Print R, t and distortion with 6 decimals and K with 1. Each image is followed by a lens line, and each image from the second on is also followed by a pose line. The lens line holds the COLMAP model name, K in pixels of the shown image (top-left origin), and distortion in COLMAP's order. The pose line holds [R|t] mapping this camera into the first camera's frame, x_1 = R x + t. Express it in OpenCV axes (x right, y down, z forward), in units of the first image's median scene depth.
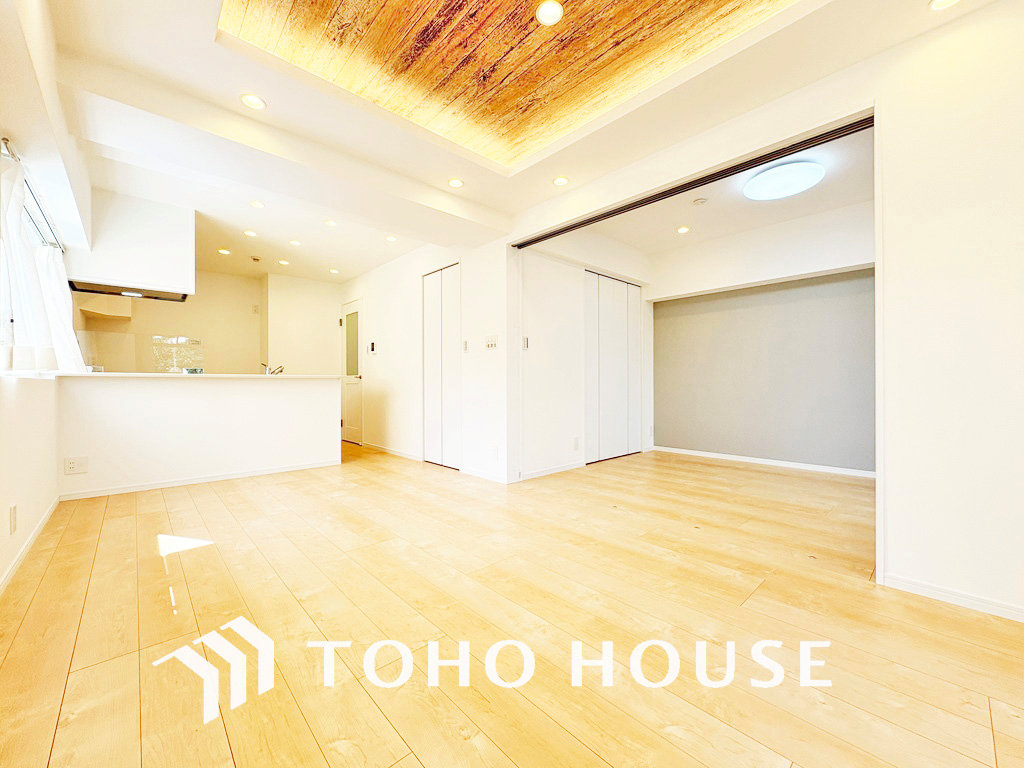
lens RADIAL K [[407.6, 0, 509.0], [0, 407.6, 381.5], [0, 0, 1]] dist [0.000755, 0.000025]
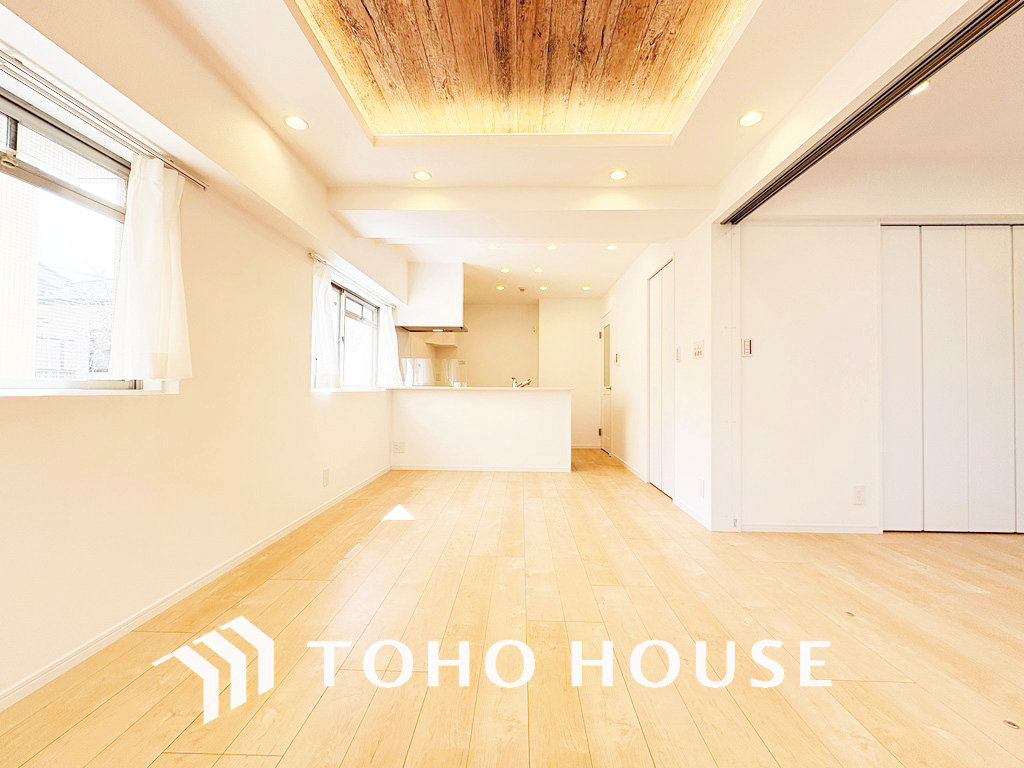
lens RADIAL K [[407.6, 0, 510.1], [0, 407.6, 383.0], [0, 0, 1]] dist [0.000755, 0.000025]
pose [[0.717509, -0.000544, -0.696549, 0.315196], [-0.007704, 0.999932, -0.008716, -0.025910], [0.696506, 0.011620, 0.717457, 0.207873]]
